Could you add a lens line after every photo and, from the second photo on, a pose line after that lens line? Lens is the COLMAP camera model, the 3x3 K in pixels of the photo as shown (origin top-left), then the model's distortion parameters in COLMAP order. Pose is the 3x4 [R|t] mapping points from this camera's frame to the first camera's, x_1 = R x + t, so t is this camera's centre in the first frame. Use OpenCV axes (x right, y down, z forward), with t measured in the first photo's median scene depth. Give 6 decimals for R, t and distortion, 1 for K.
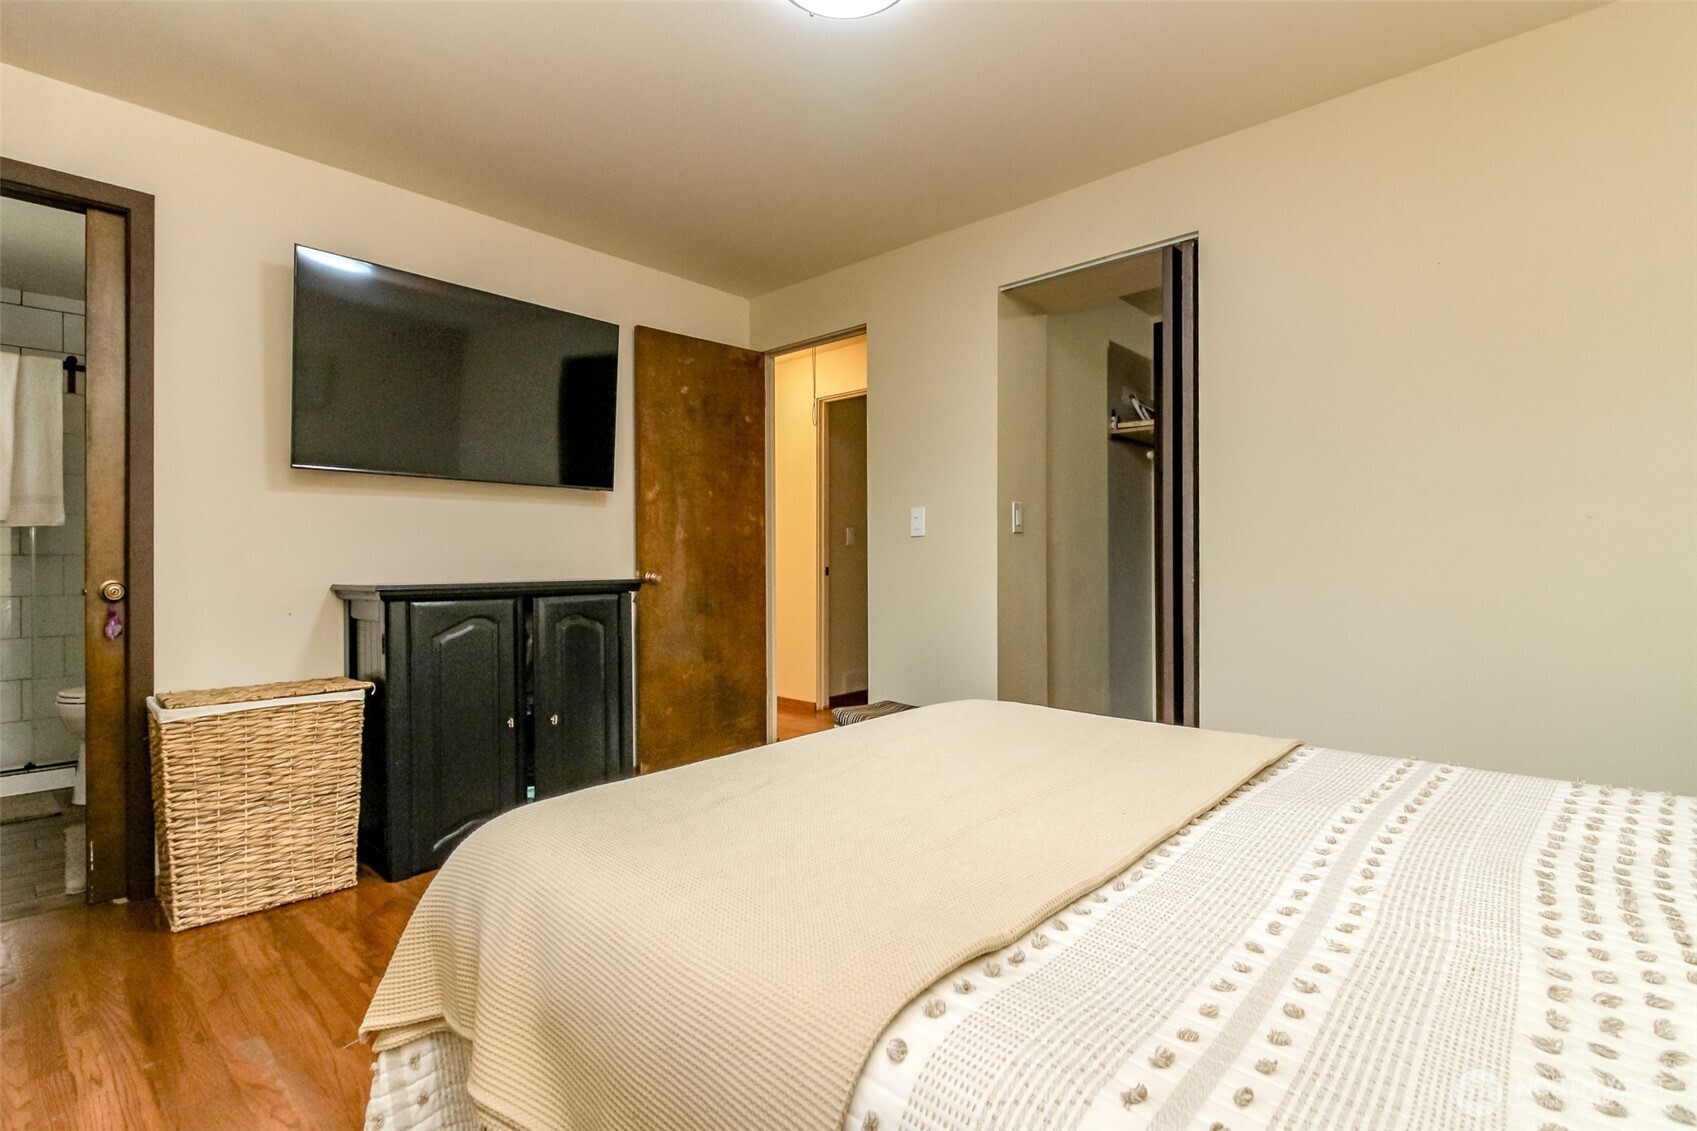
lens RADIAL K [[761.2, 0, 843.2], [0, 761.2, 552.6], [0, 0, 1]] dist [-0.001162, -0.000677]
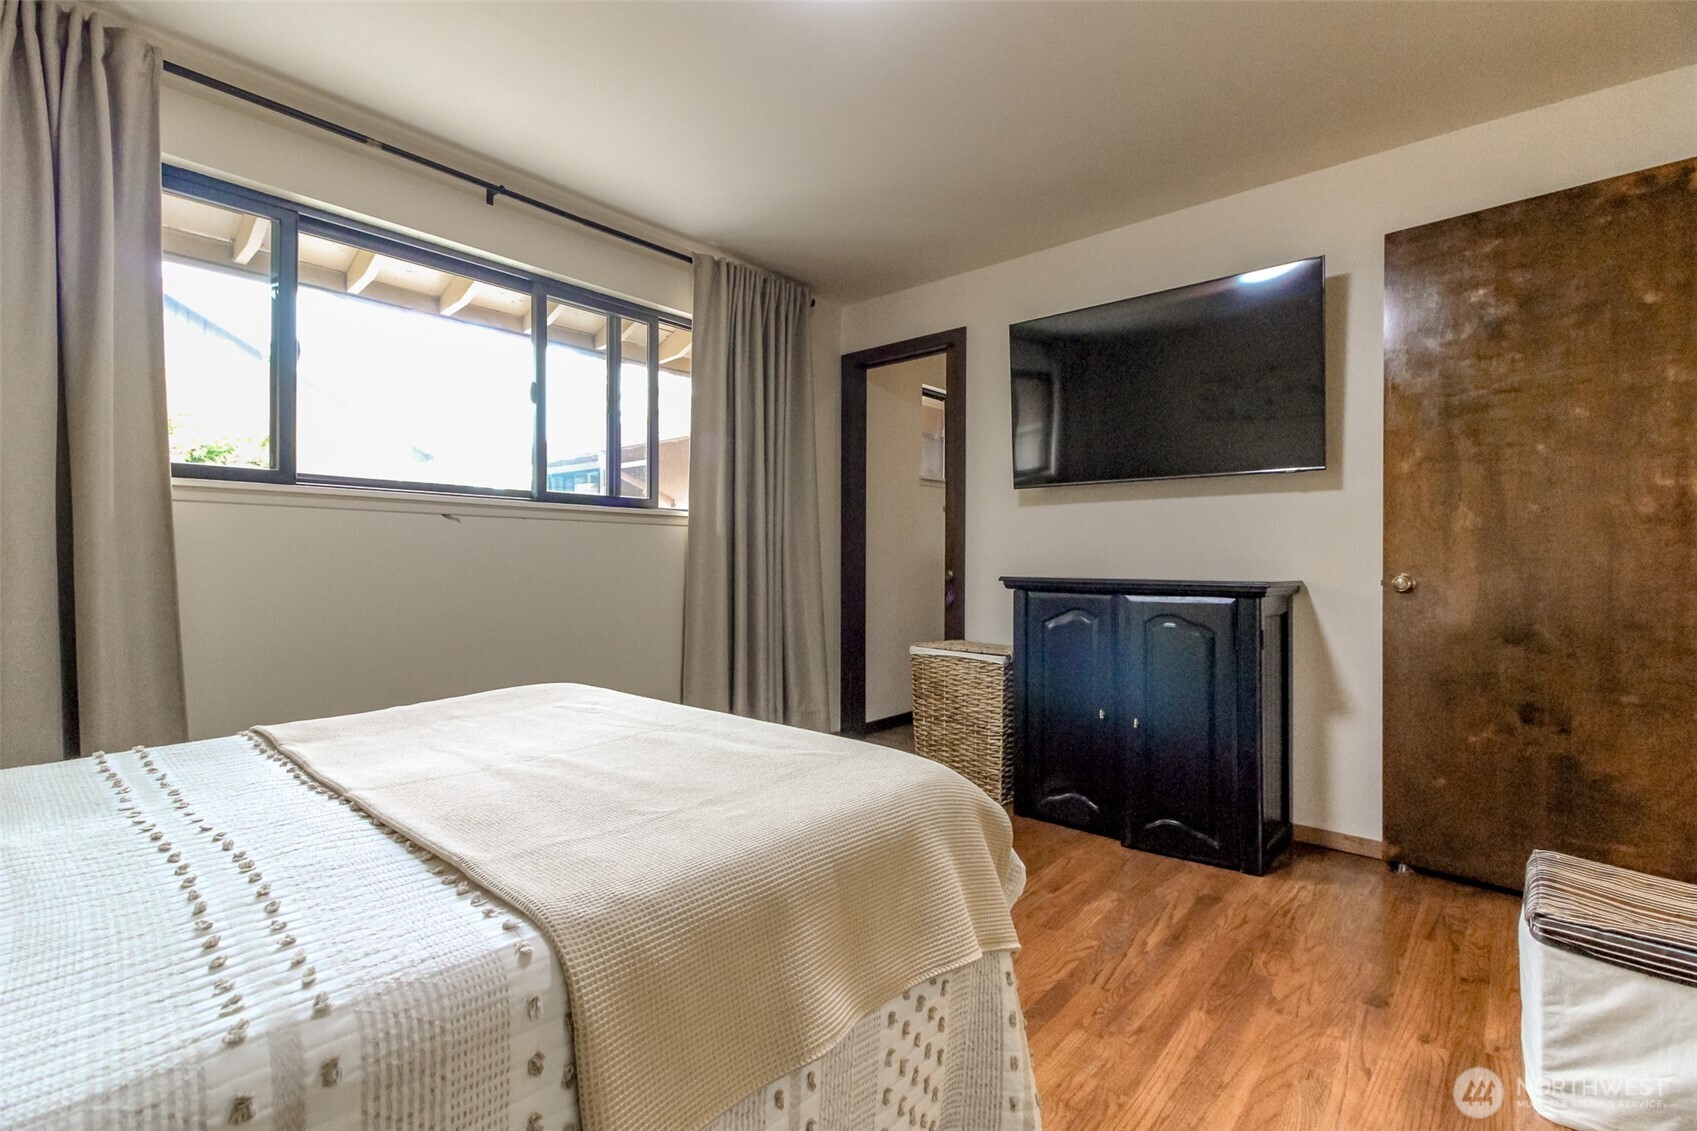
lens RADIAL K [[761.2, 0, 843.2], [0, 761.2, 552.6], [0, 0, 1]] dist [-0.001162, -0.000677]
pose [[0.044406, 0.004454, -0.999004, 0.415341], [0.005558, 0.999973, 0.004706, -0.001562], [0.998998, -0.005761, 0.044380, 0.437259]]
